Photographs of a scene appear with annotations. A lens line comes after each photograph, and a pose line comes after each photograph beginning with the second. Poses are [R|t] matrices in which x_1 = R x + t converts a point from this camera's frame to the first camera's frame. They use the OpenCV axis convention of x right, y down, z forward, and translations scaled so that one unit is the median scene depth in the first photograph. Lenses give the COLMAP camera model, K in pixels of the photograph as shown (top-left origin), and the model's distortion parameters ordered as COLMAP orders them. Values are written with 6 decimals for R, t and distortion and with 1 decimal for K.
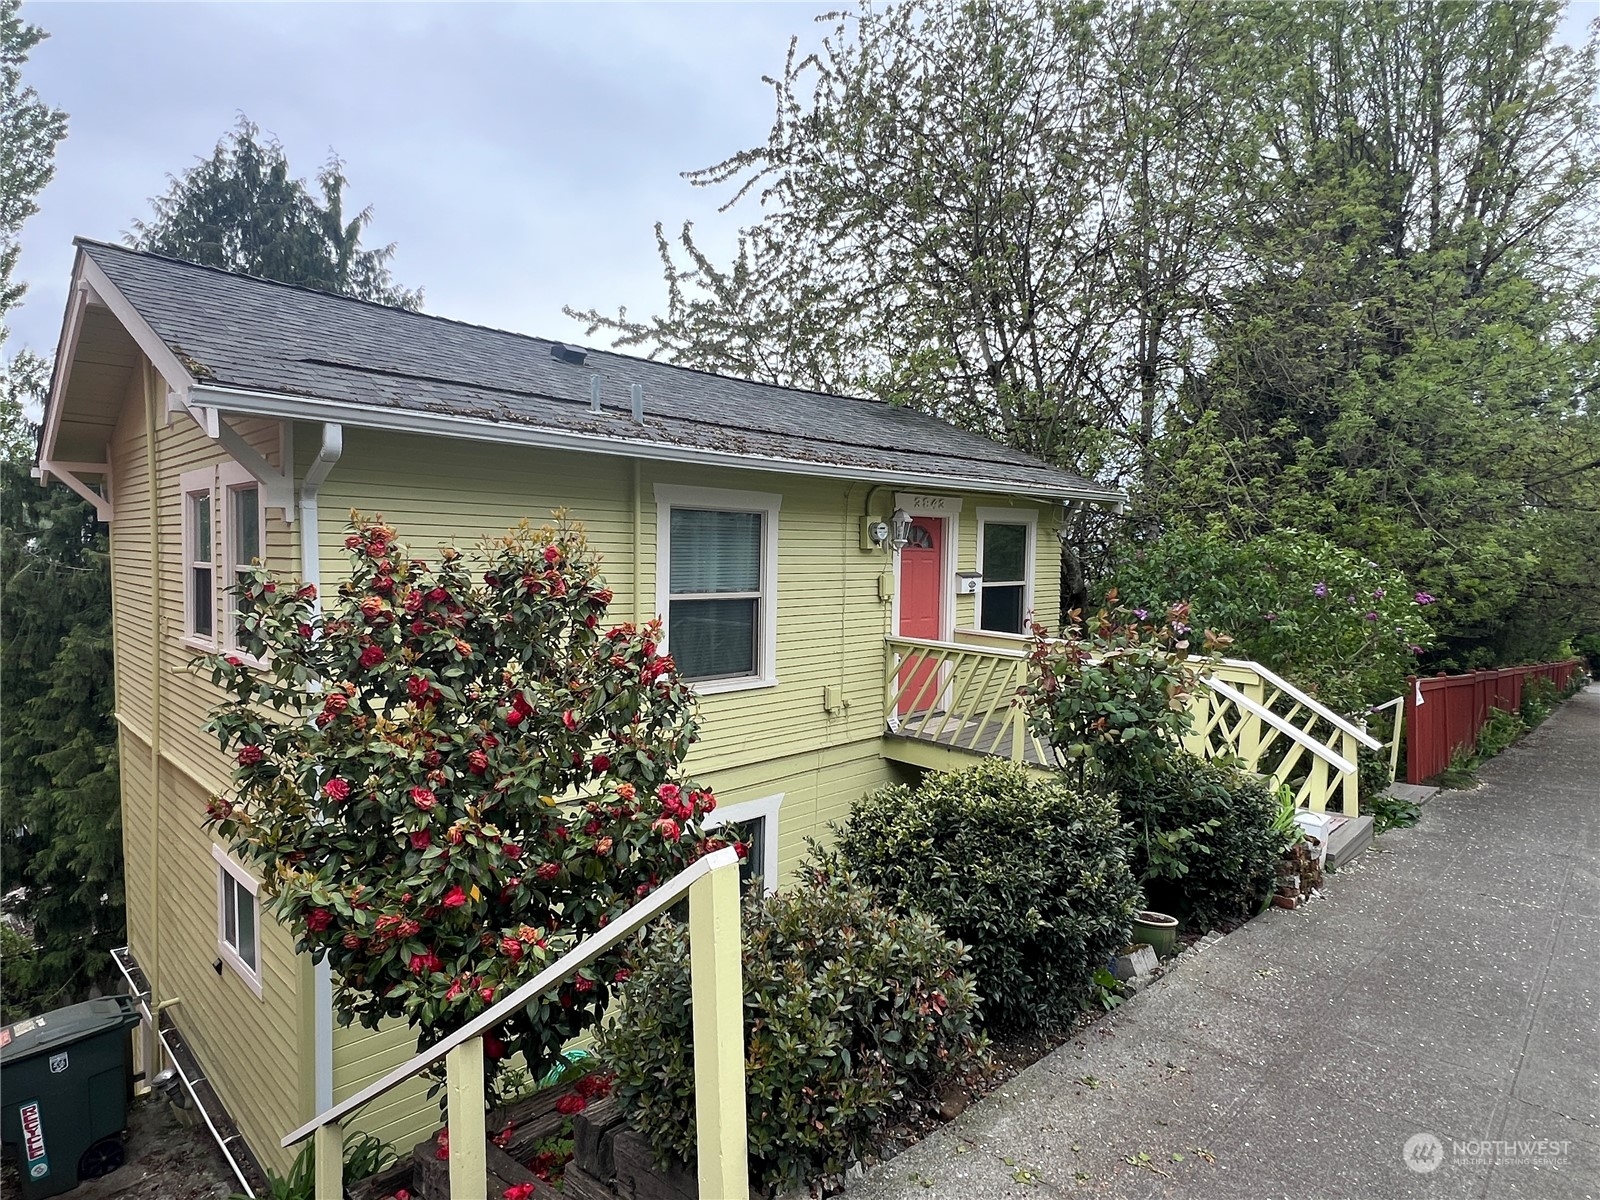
lens RADIAL K [[882.9, 0, 802.2], [0, 882.9, 598.5], [0, 0, 1]] dist [-0.008348, -0.003216]
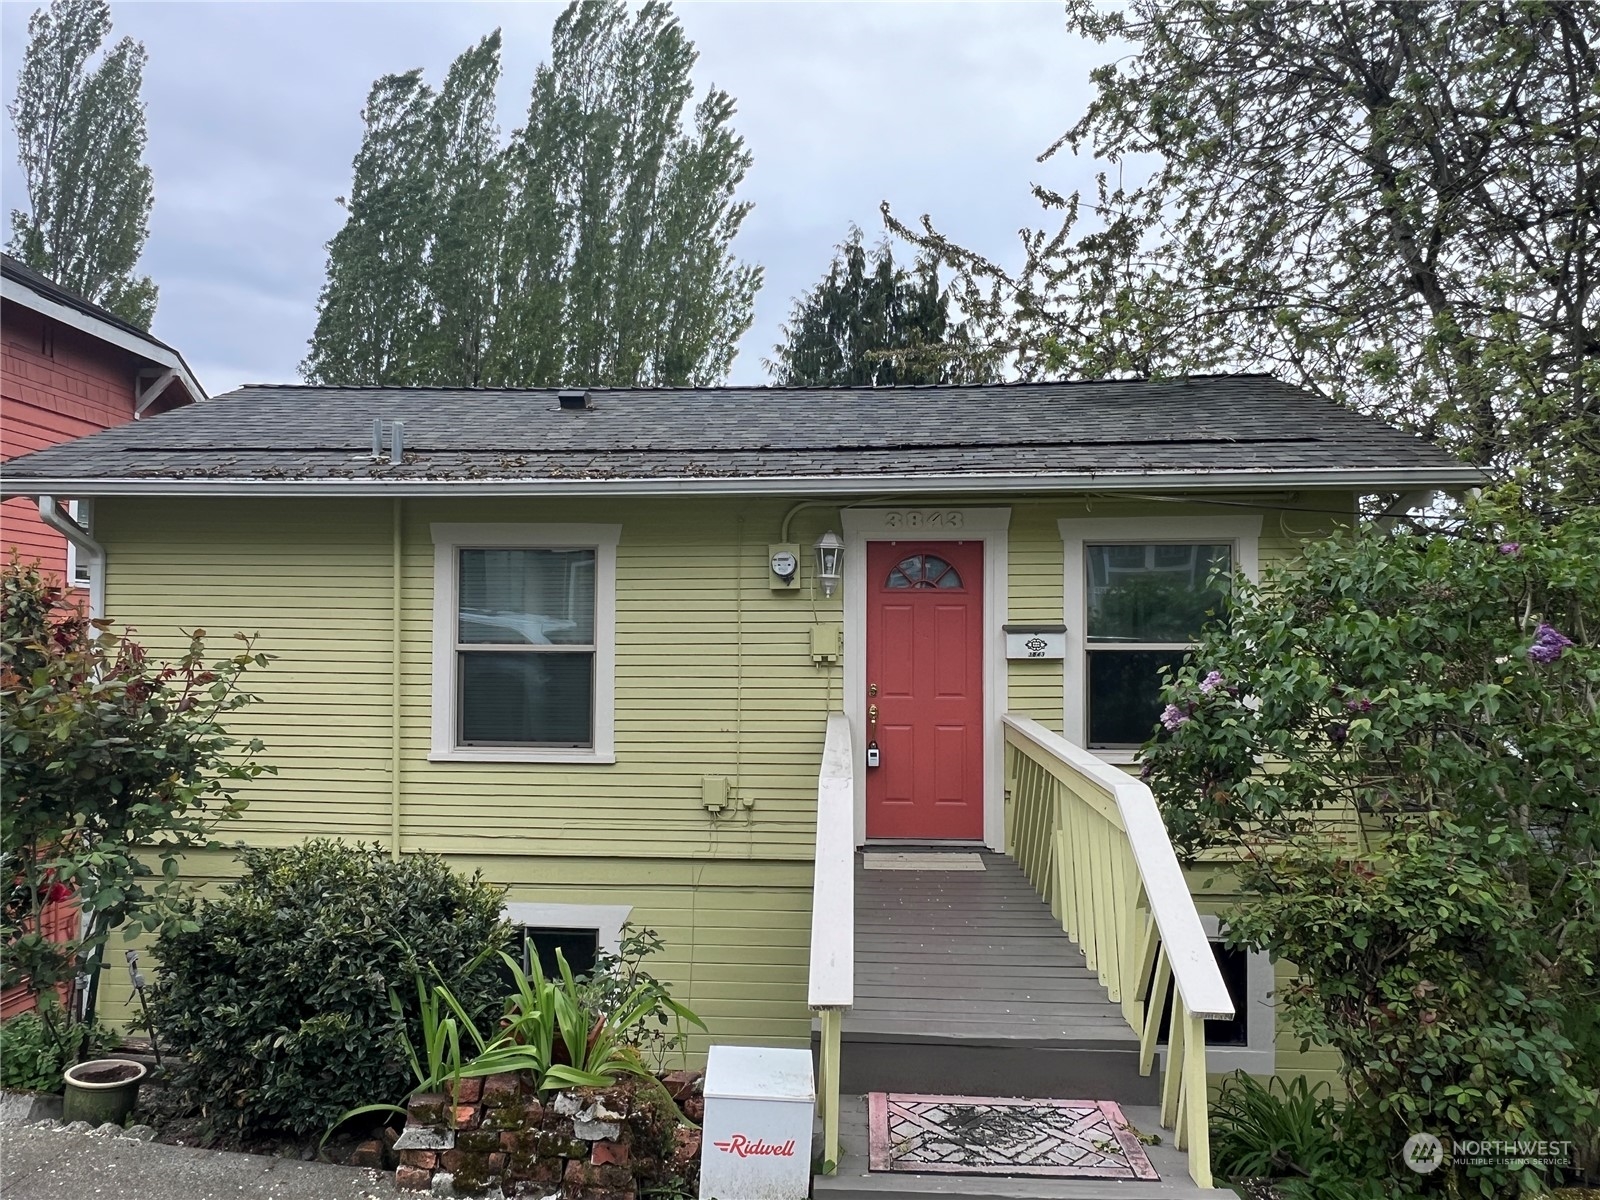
lens RADIAL K [[1049.6, 0, 798.3], [0, 1049.6, 598.6], [0, 0, 1]] dist [-0.005830, -0.000381]
pose [[0.654583, -0.040089, -0.754926, 0.720841], [-0.036071, 0.995799, -0.084156, 0.022048], [0.755129, 0.082318, 0.650387, 0.454976]]
